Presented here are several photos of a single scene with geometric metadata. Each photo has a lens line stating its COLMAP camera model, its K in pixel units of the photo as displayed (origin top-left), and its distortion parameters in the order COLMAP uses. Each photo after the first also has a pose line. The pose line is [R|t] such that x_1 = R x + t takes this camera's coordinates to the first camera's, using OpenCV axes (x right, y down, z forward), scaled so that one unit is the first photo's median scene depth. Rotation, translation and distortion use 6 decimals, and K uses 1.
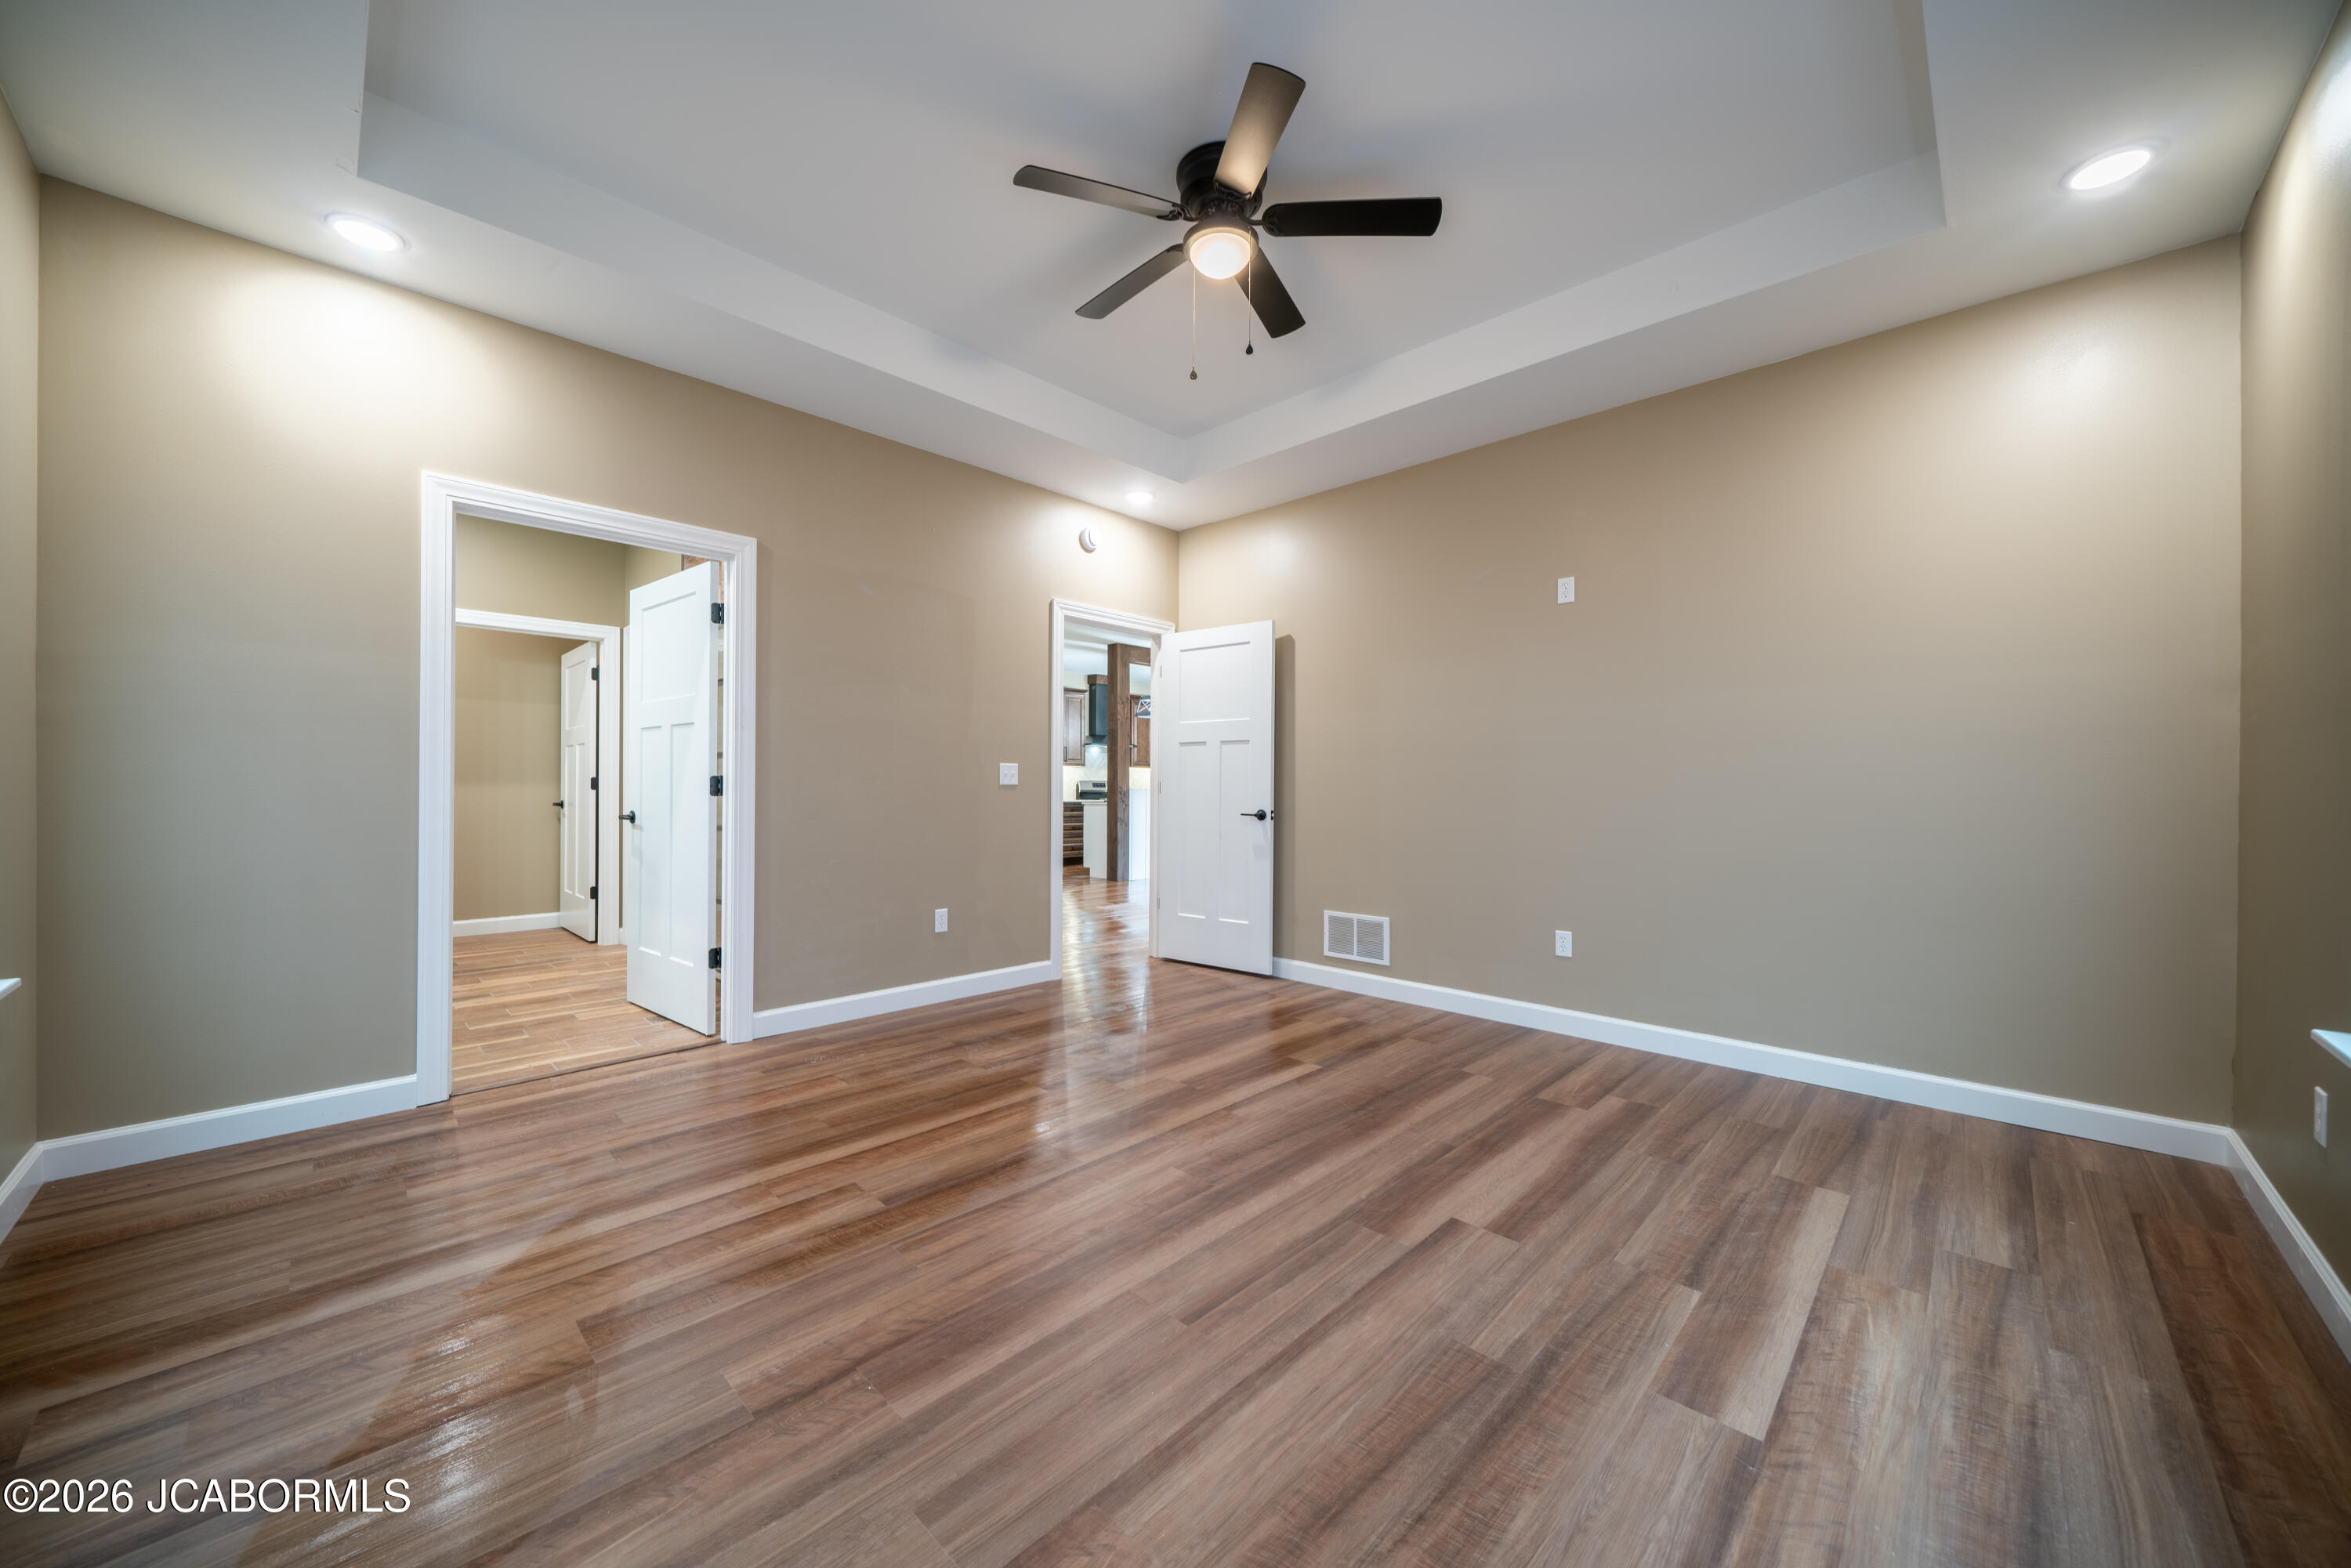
lens RADIAL K [[853.7, 0, 1160.5], [0, 853.7, 789.2], [0, 0, 1]] dist [-0.009986, 0.000206]
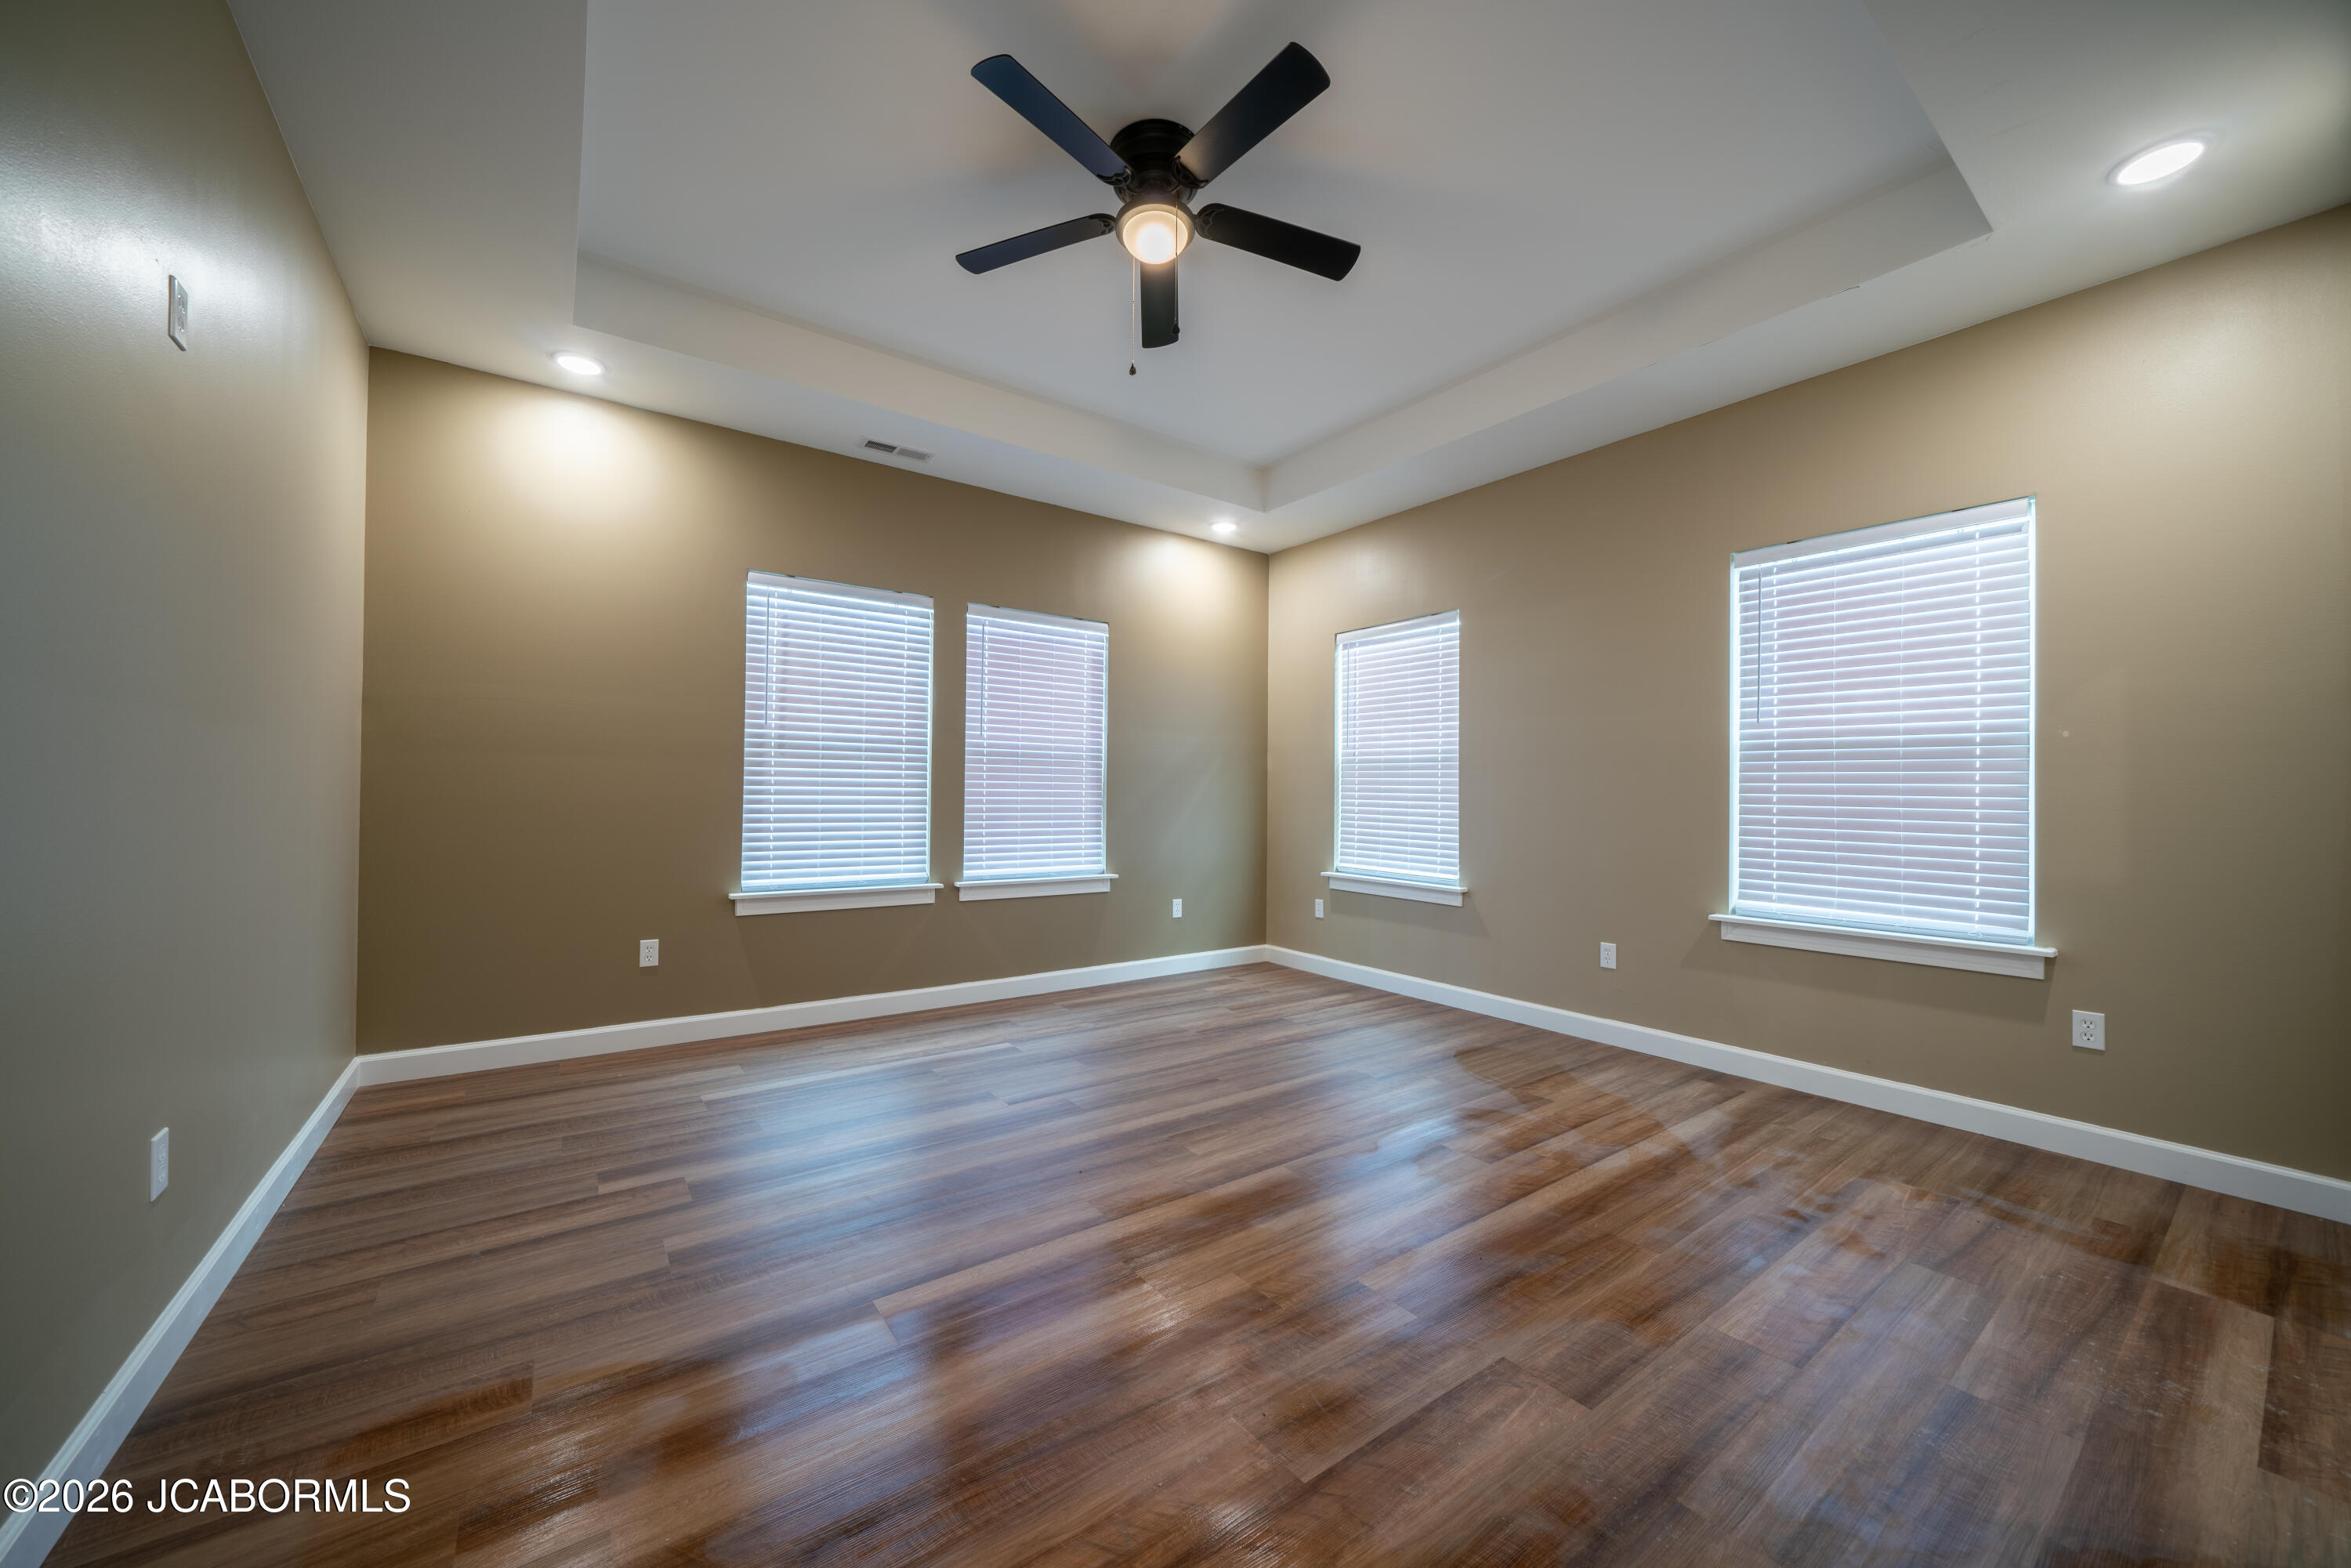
lens RADIAL K [[853.7, 0, 1160.5], [0, 853.7, 789.2], [0, 0, 1]] dist [-0.009986, 0.000206]
pose [[-0.985509, -0.015962, 0.168868, -0.120466], [-0.016906, 0.999848, -0.004154, -0.009407], [-0.168777, -0.006949, -0.985630, 2.211695]]
